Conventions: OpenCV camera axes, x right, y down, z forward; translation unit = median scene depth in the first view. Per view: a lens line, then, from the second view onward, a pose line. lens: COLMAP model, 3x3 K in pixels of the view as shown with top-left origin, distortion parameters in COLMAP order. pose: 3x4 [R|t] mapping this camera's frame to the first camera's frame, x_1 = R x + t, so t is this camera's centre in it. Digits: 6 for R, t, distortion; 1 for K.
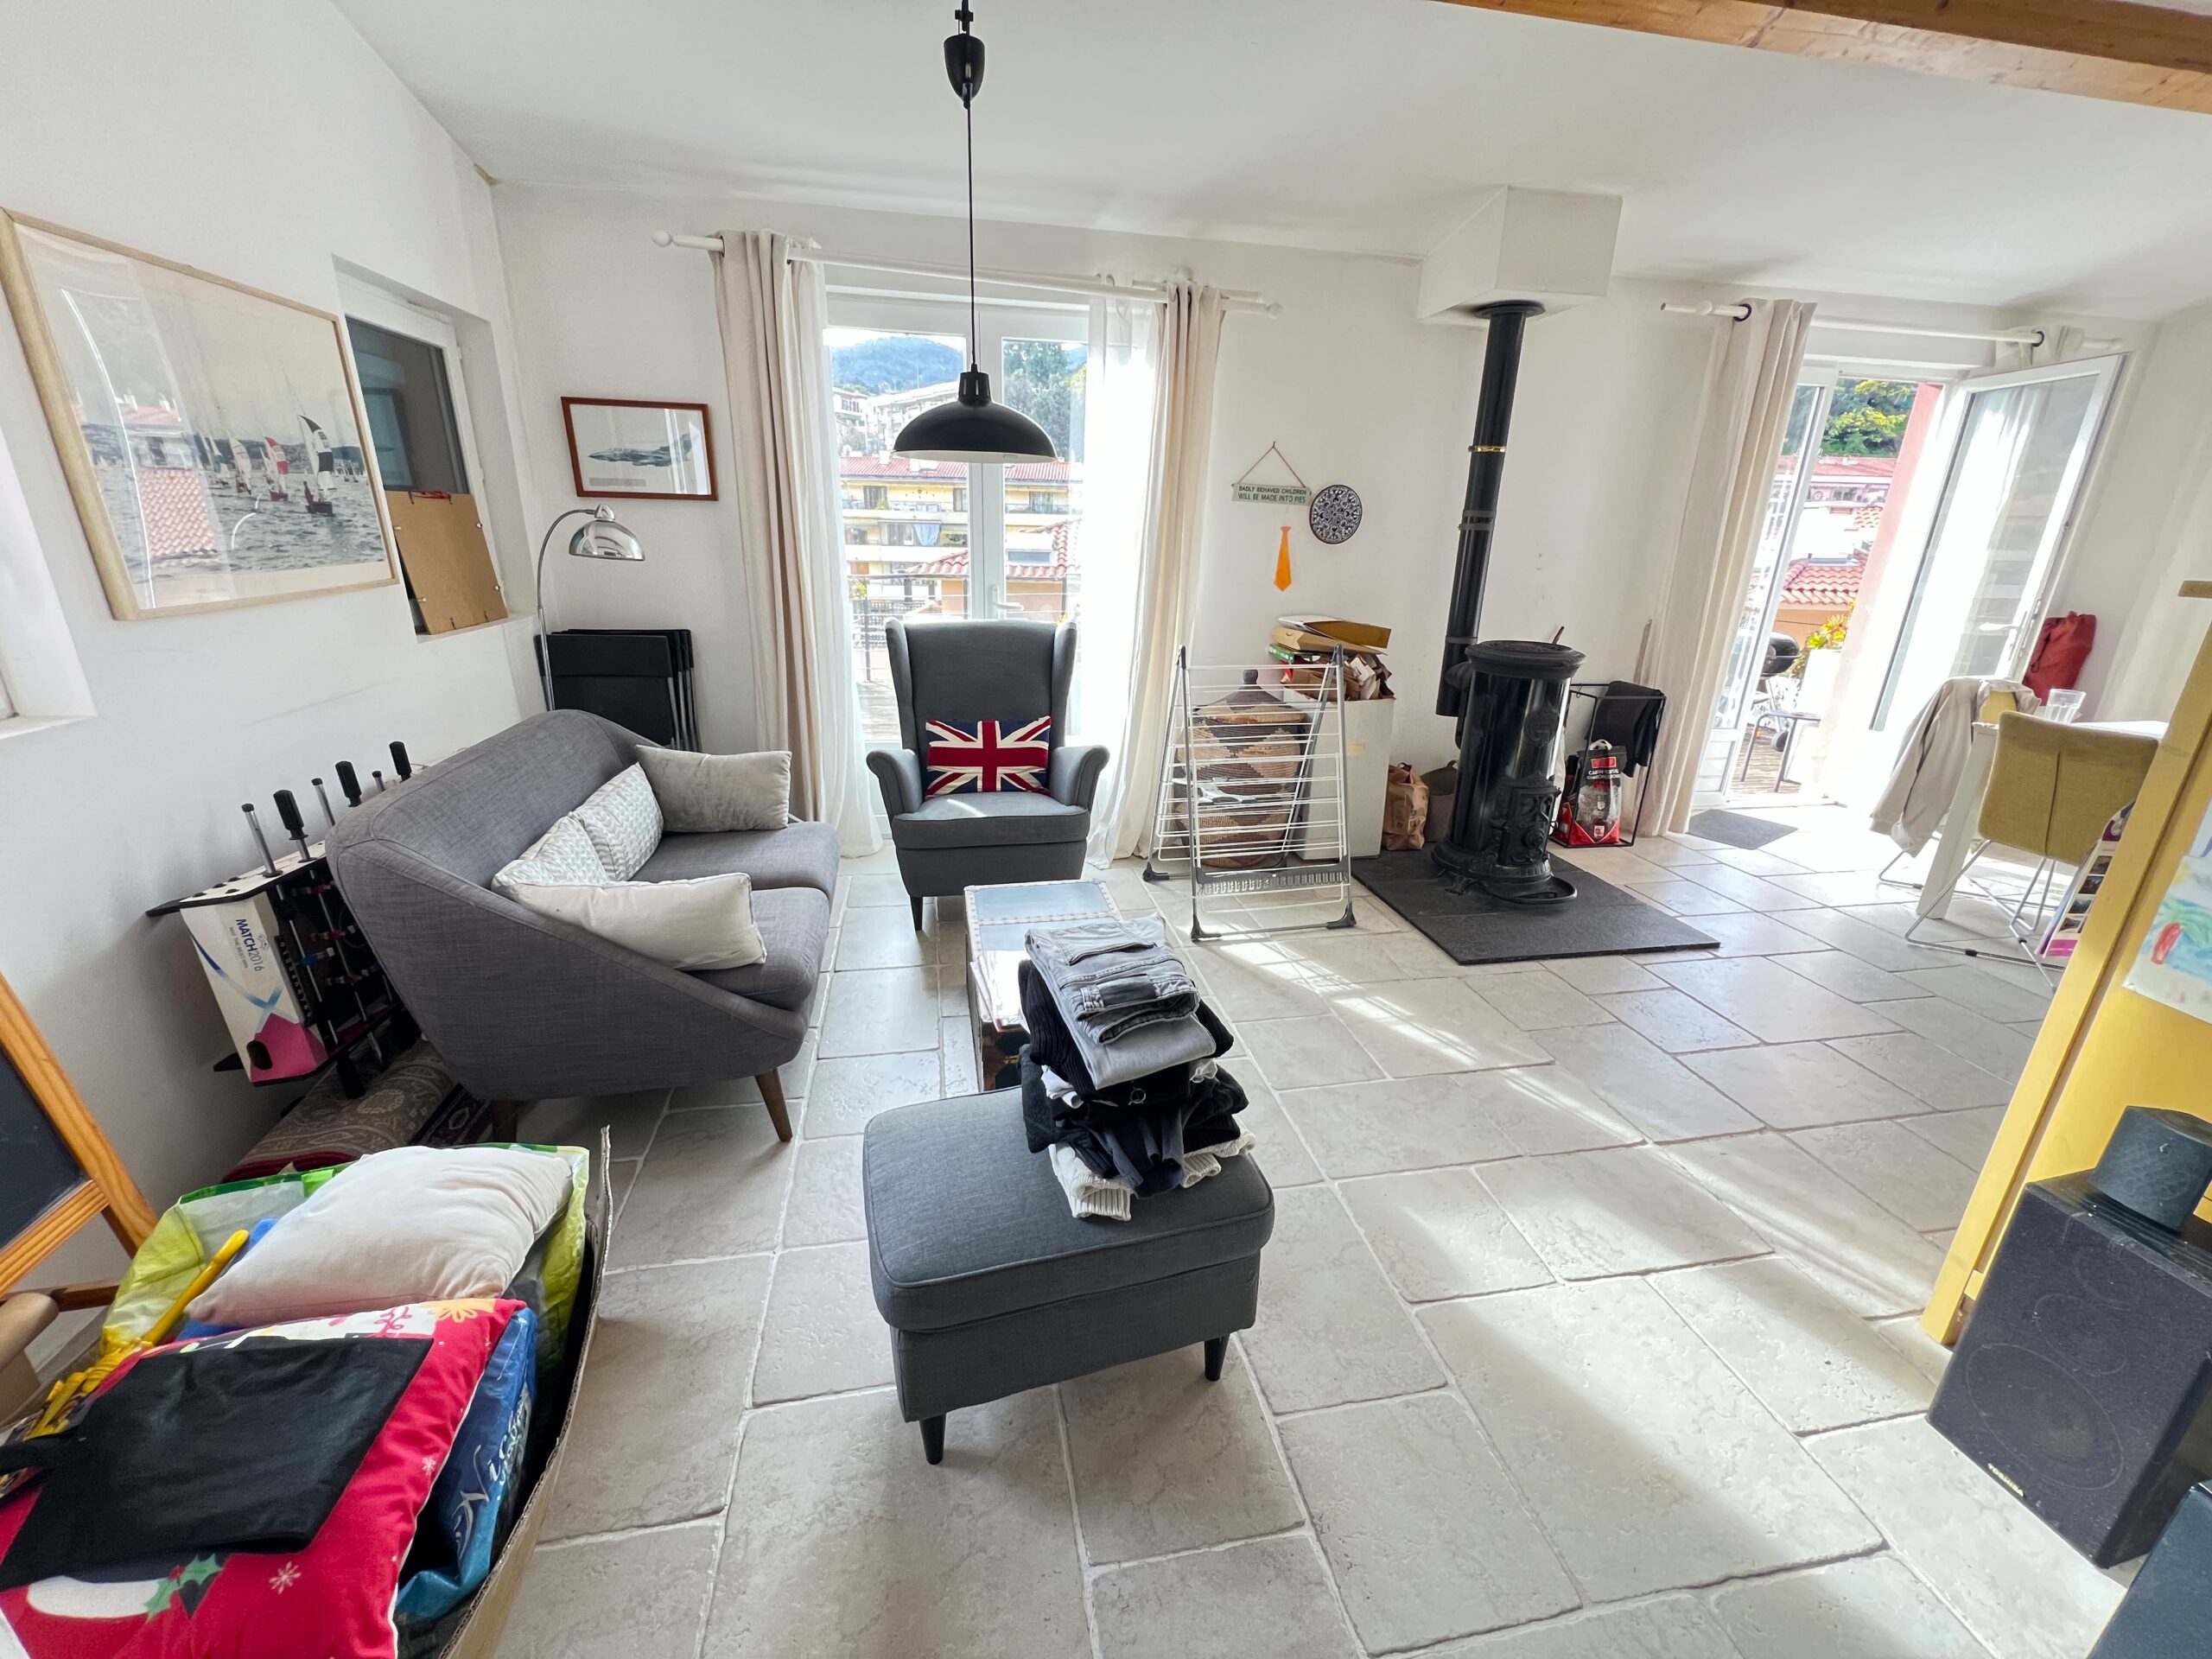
lens RADIAL K [[879.5, 0, 1104.6], [0, 879.5, 829.8], [0, 0, 1]] dist [-0.002342, 0.000388]
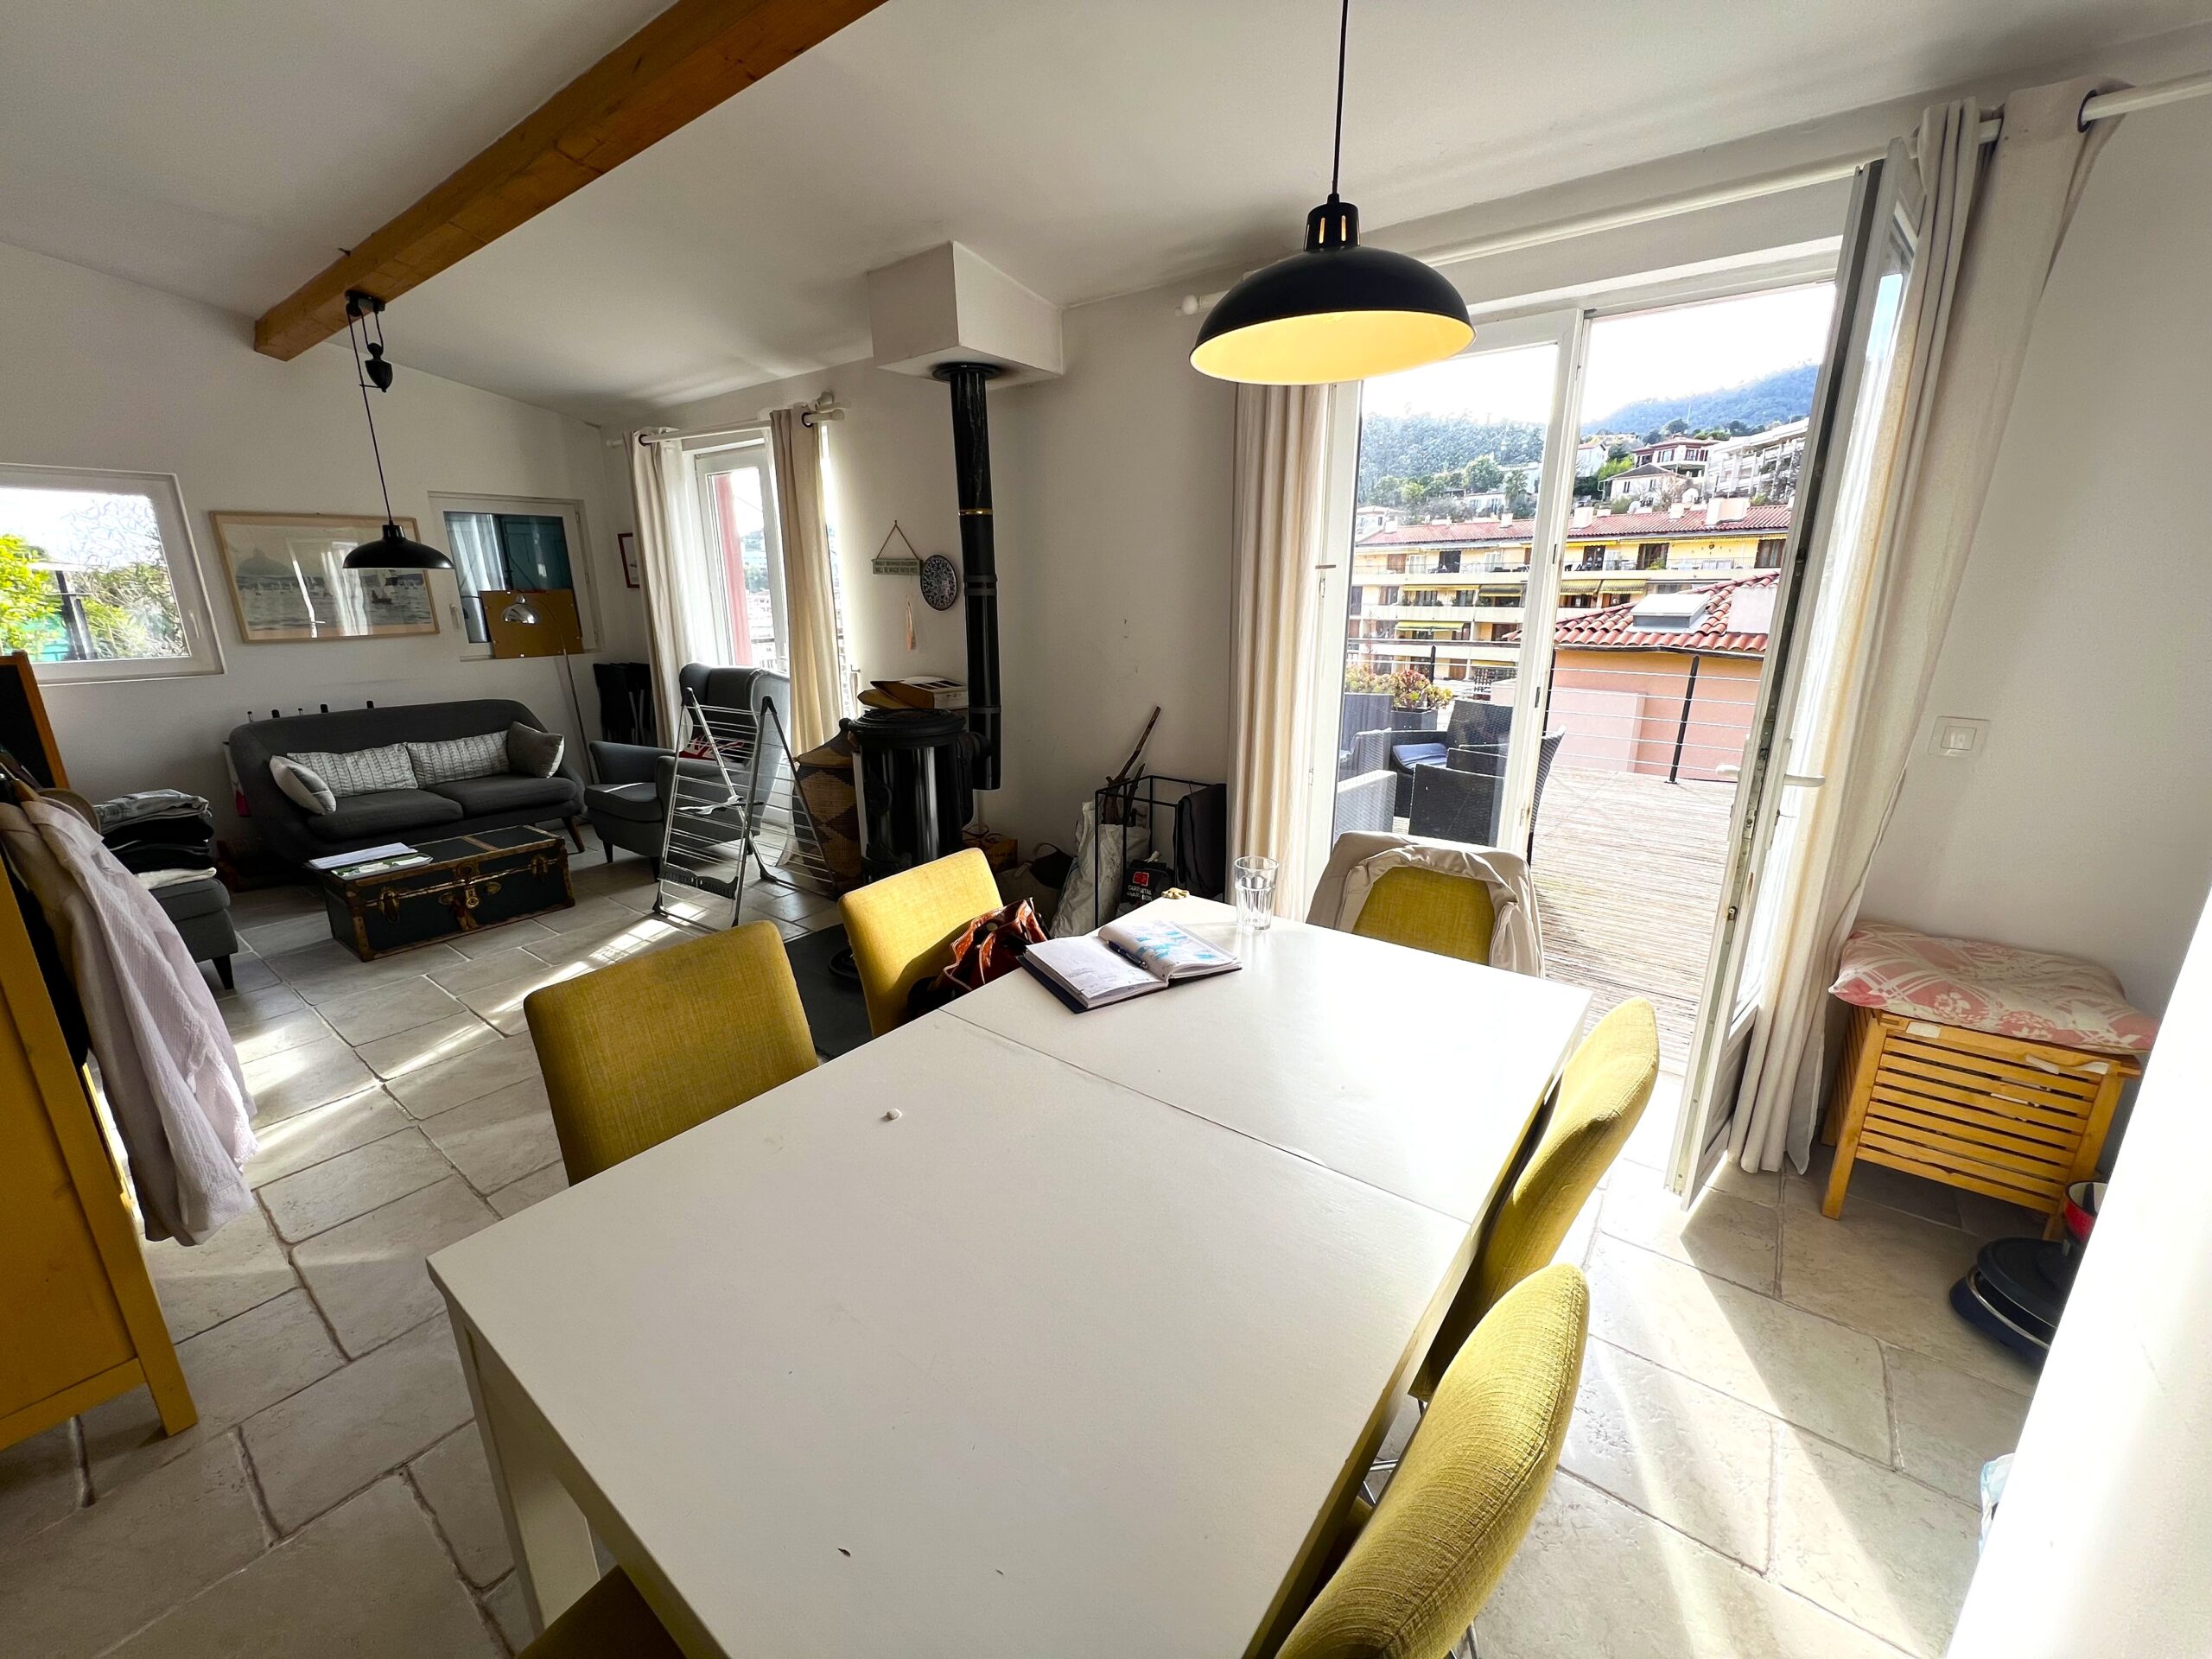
lens RADIAL K [[879.5, 0, 1105.8], [0, 879.5, 824.3], [0, 0, 1]] dist [-0.002342, 0.000388]
pose [[0.666328, 0.169550, -0.726126, 1.355708], [-0.222189, 0.974716, 0.023705, -0.164233], [0.711786, 0.145542, 0.687153, 0.518751]]
